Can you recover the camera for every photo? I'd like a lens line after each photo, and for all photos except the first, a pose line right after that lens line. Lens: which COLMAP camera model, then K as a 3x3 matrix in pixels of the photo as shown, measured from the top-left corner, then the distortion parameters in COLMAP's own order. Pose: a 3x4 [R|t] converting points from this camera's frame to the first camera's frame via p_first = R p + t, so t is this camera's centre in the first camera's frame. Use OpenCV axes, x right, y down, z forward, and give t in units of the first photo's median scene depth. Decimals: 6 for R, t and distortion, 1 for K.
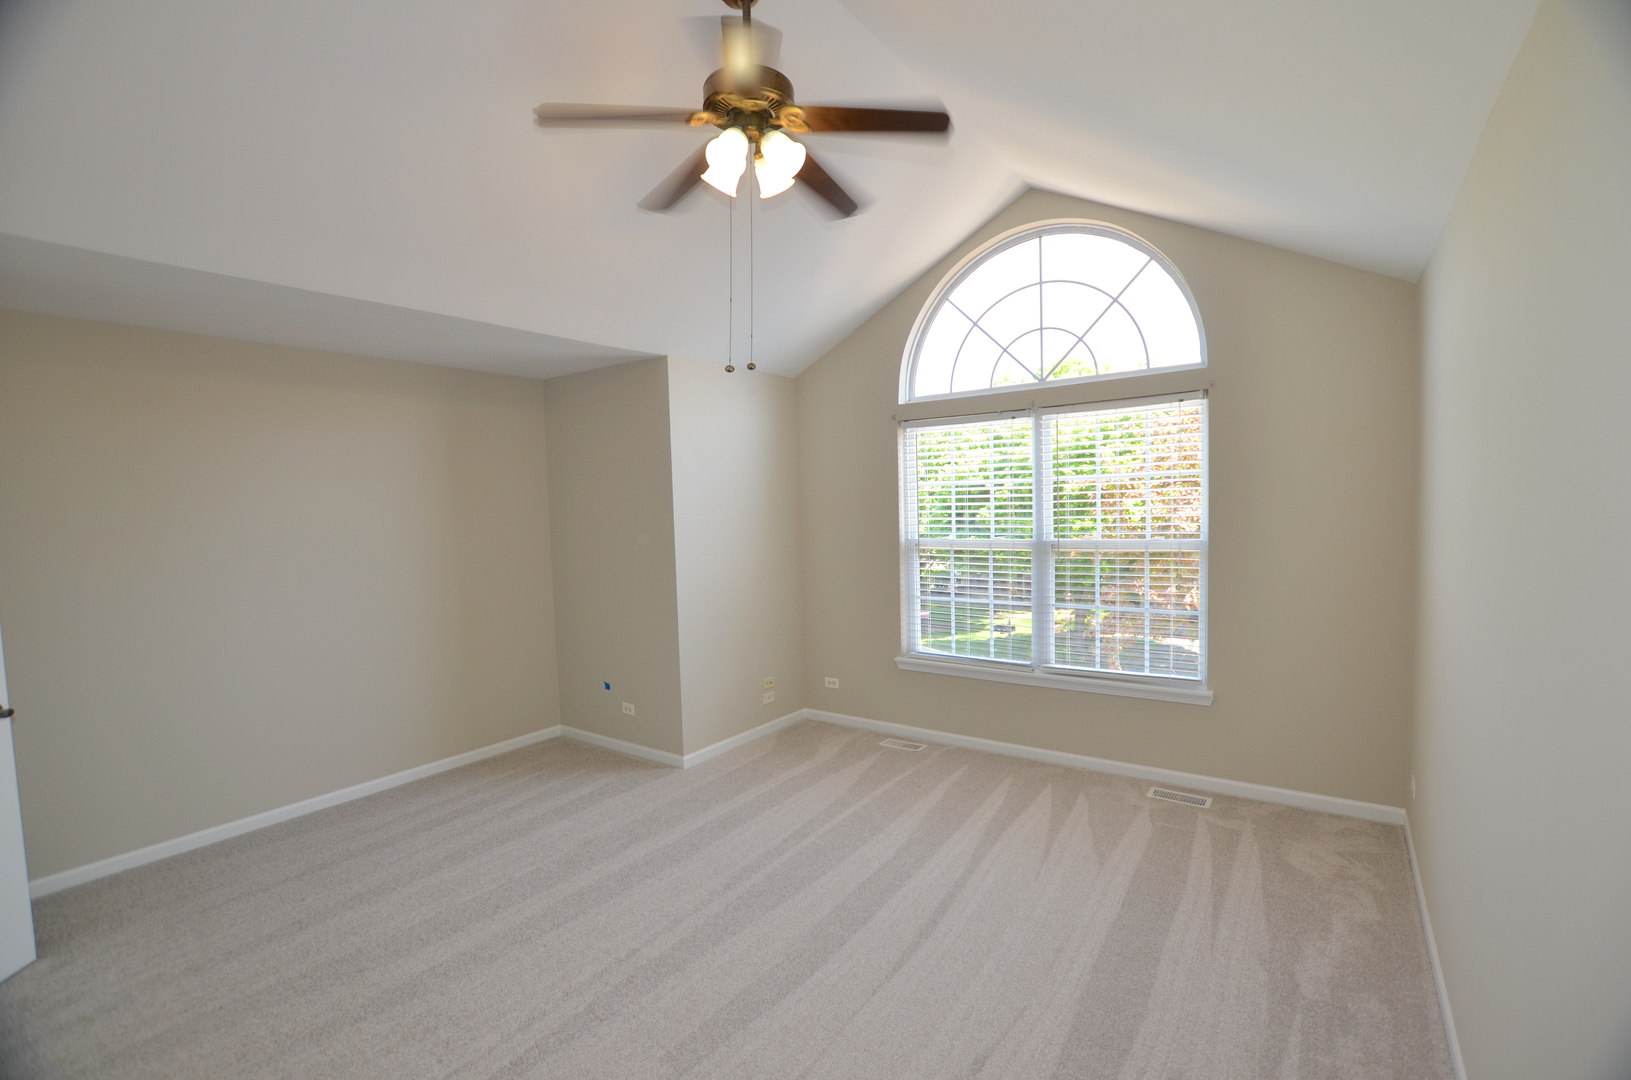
lens RADIAL K [[712.1, 0, 818.5], [0, 712.1, 540.4], [0, 0, 1]] dist [-0.029814, 0.001577]
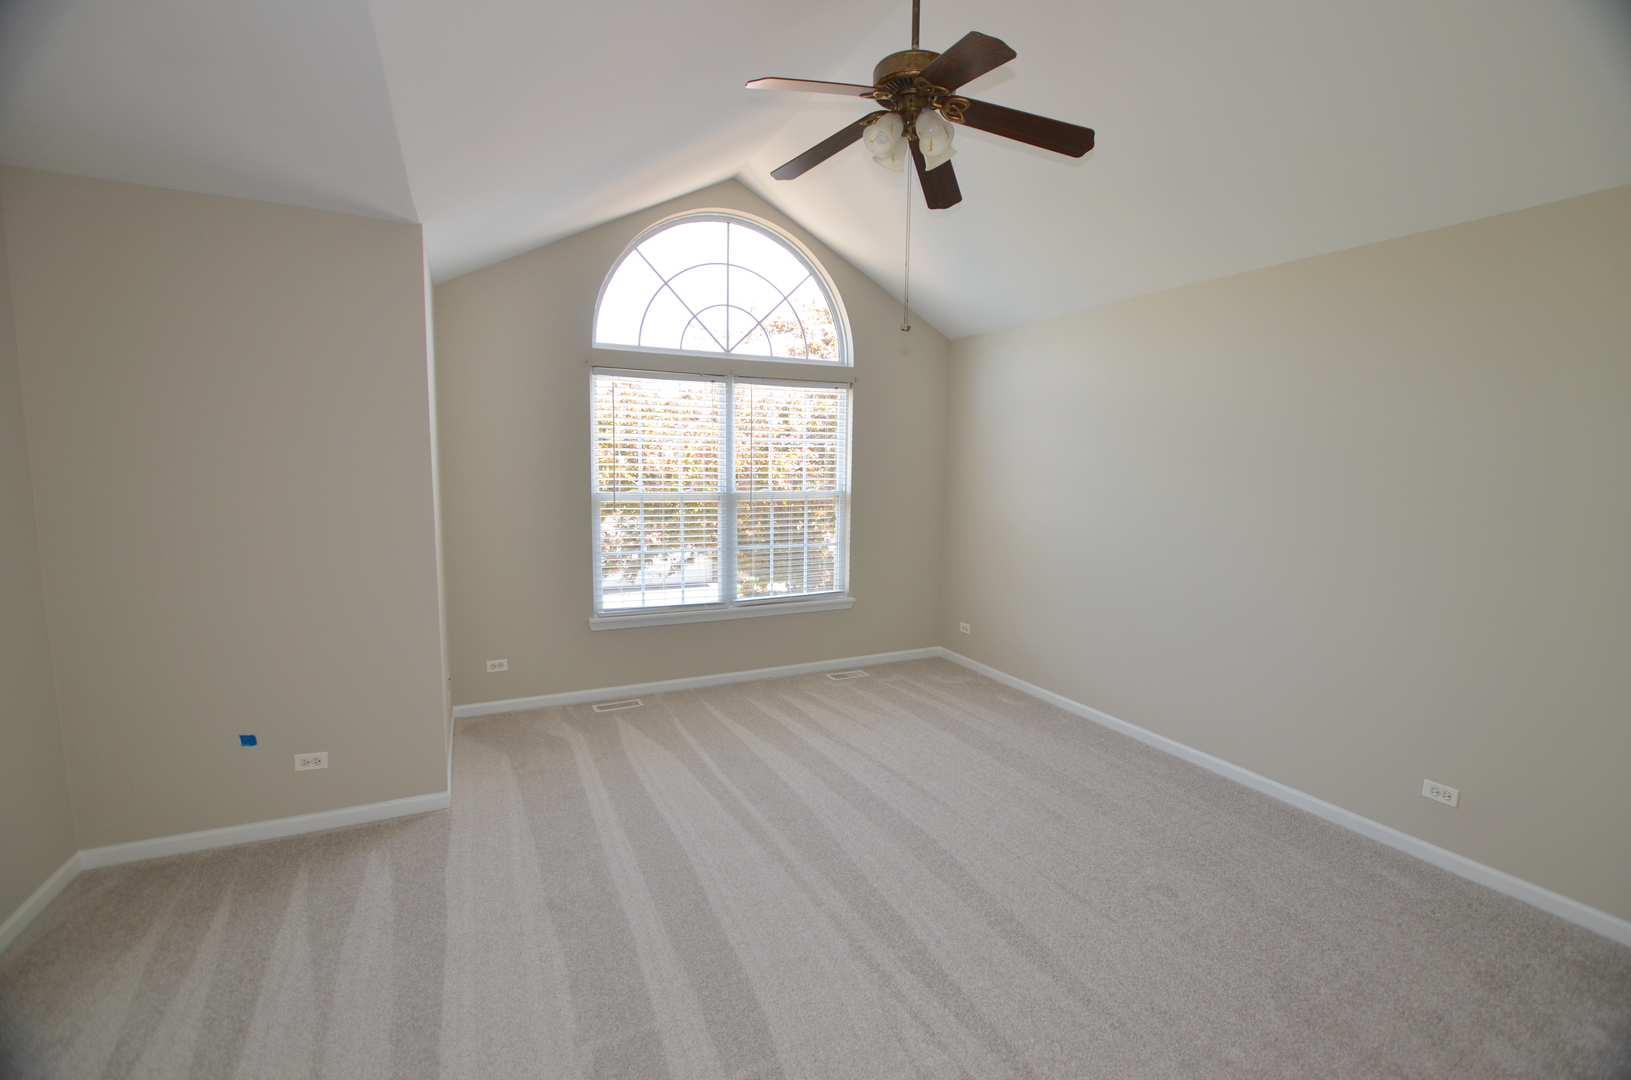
lens RADIAL K [[712.1, 0, 854.8], [0, 712.1, 534.2], [0, 0, 1]] dist [-0.029814, 0.001577]
pose [[0.453526, -0.056651, 0.889441, -0.626362], [0.009448, 0.998227, 0.058763, 0.001371], [-0.891193, -0.018247, 0.453257, 0.301611]]
